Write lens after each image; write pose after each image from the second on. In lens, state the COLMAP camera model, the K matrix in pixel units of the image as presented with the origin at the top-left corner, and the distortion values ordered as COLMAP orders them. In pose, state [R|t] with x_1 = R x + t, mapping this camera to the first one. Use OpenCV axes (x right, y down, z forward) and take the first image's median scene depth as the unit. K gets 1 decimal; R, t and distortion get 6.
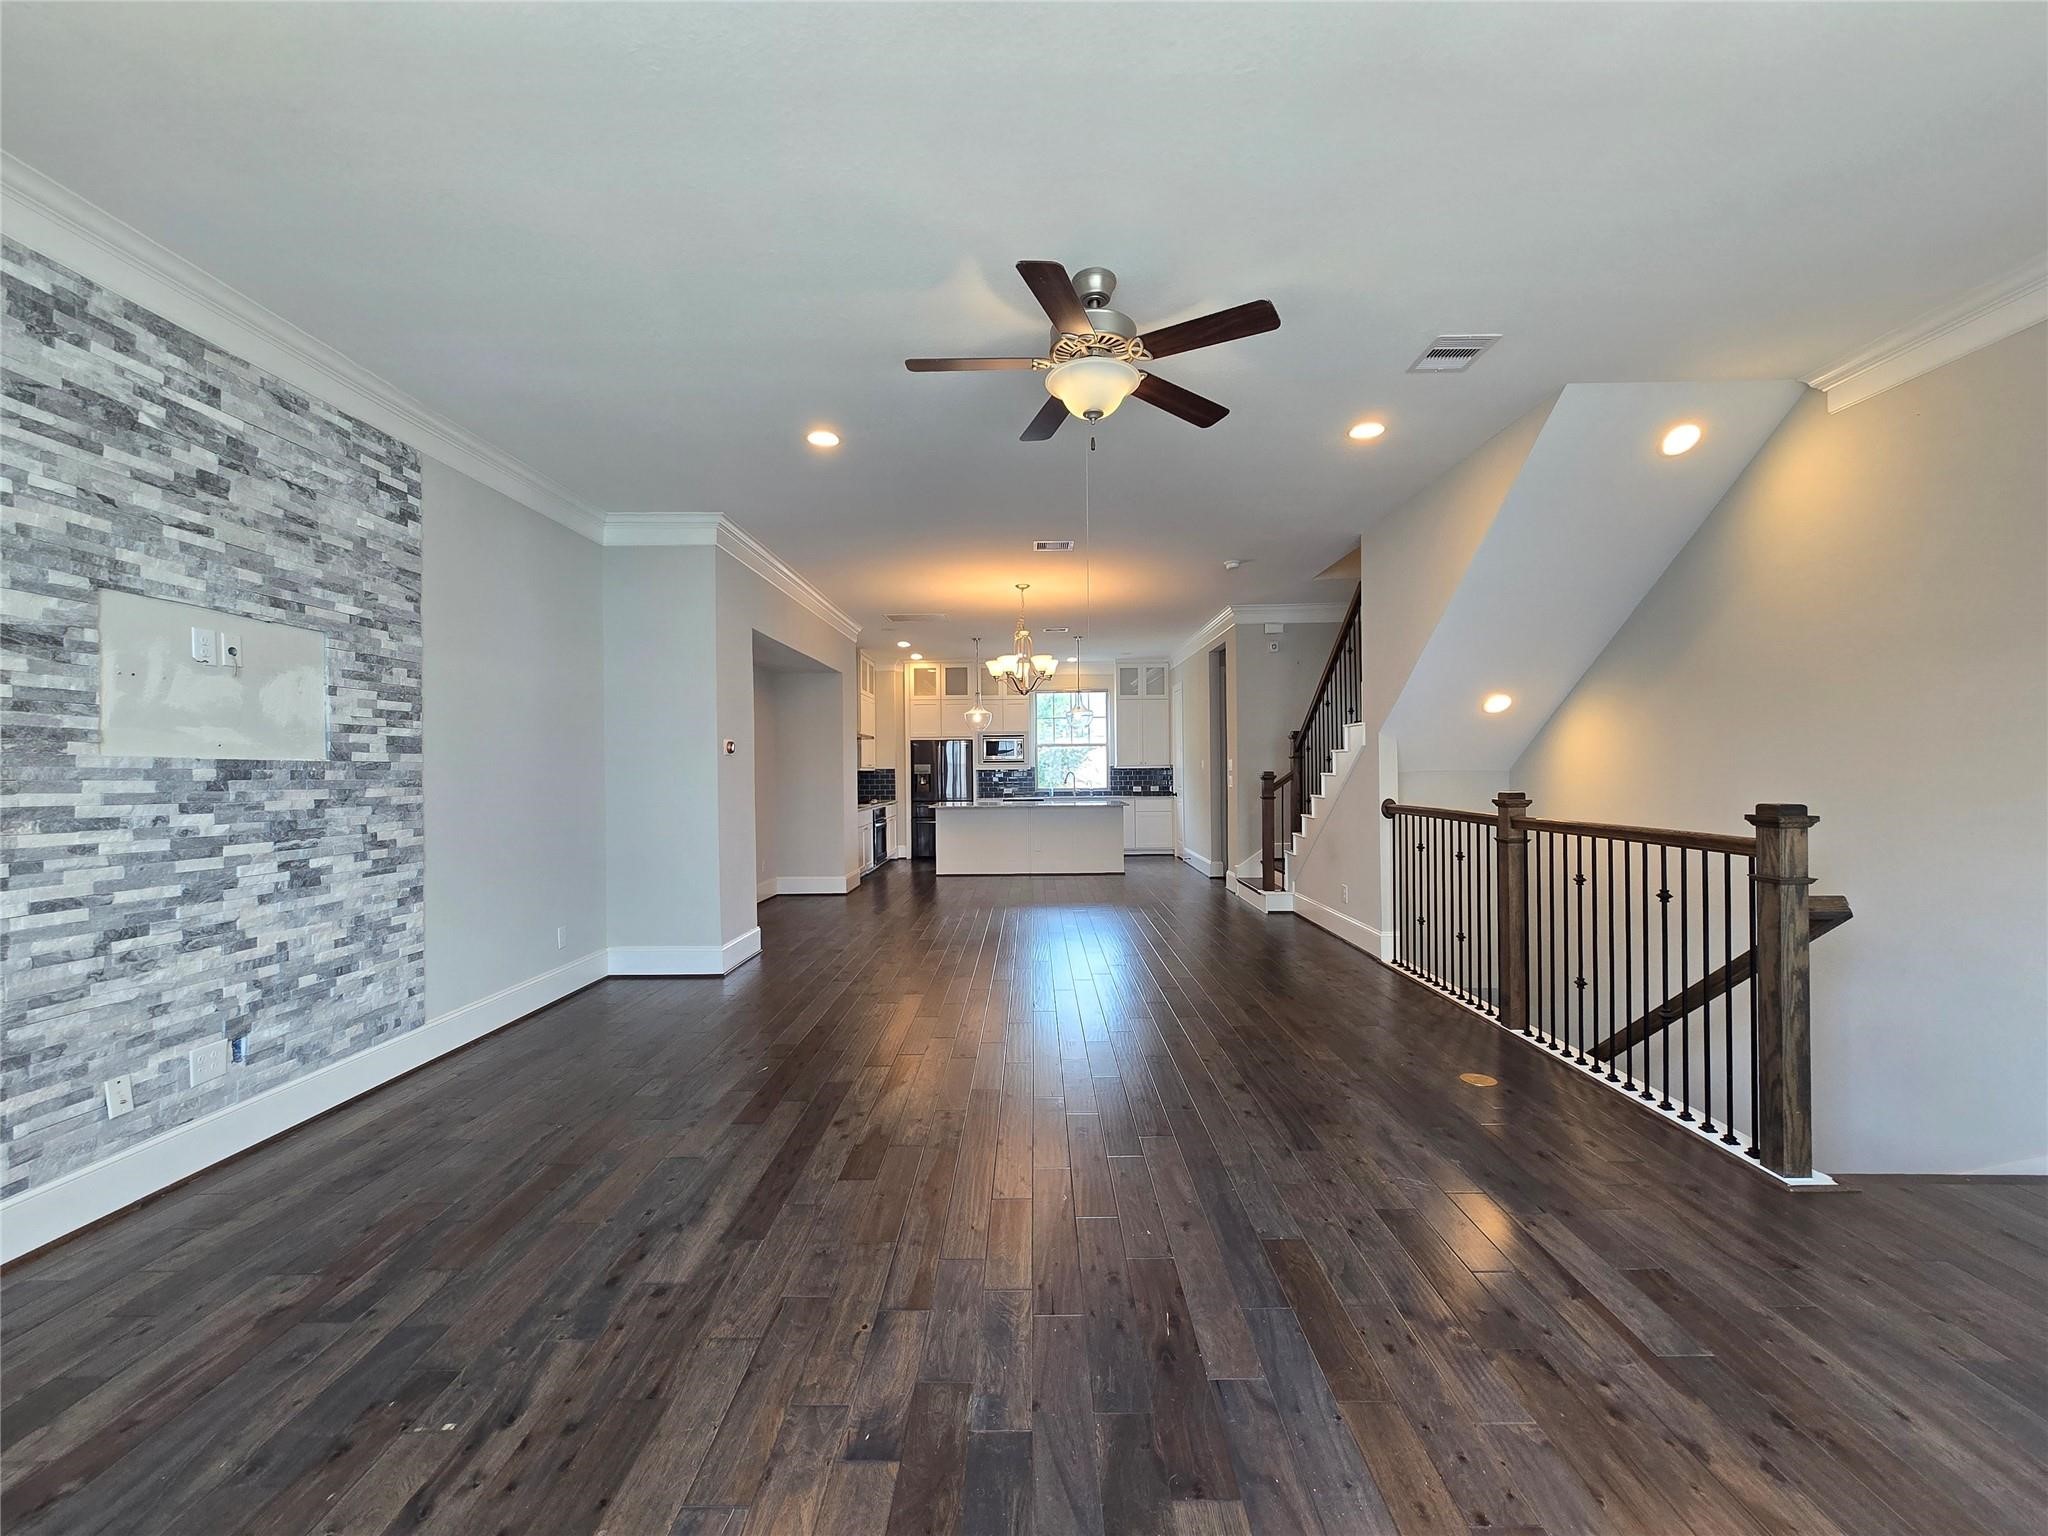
lens RADIAL K [[831.2, 0, 1018.0], [0, 831.2, 771.7], [0, 0, 1]] dist [0.000554, 0.000235]
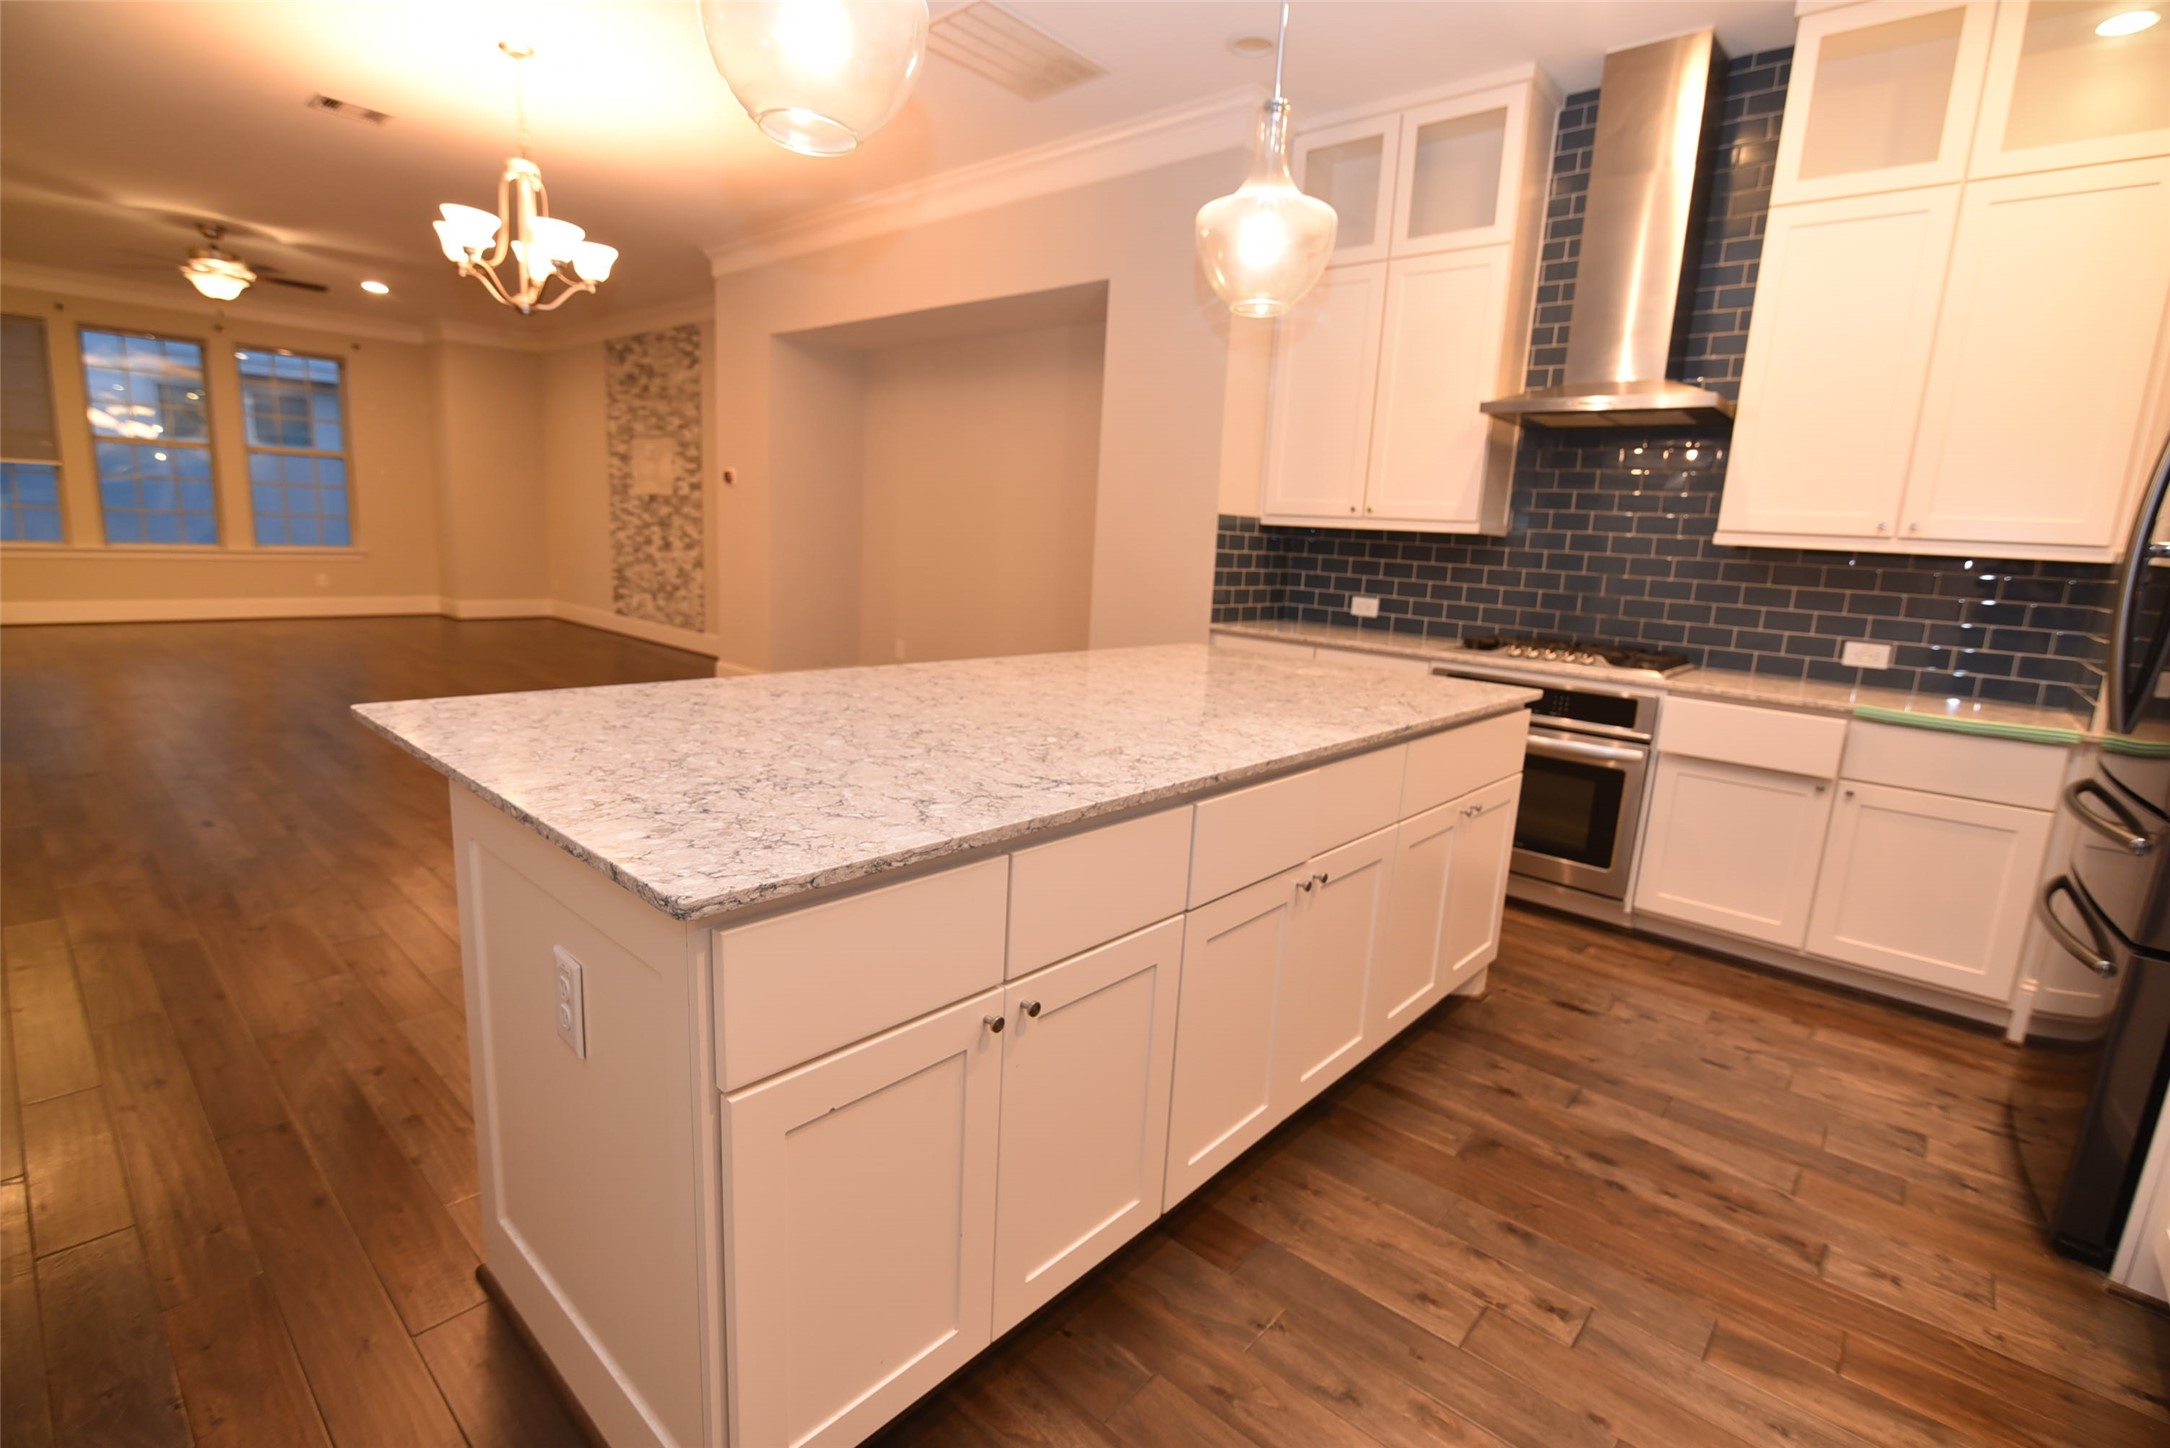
lens RADIAL K [[1006.8, 0, 1085.1], [0, 1006.8, 729.0], [0, 0, 1]] dist [-0.011738, -0.000124]
pose [[-0.652750, 0.126268, -0.746976, 0.553924], [-0.043969, 0.978036, 0.203748, 0.004929], [0.756296, 0.165840, -0.632861, 3.612049]]
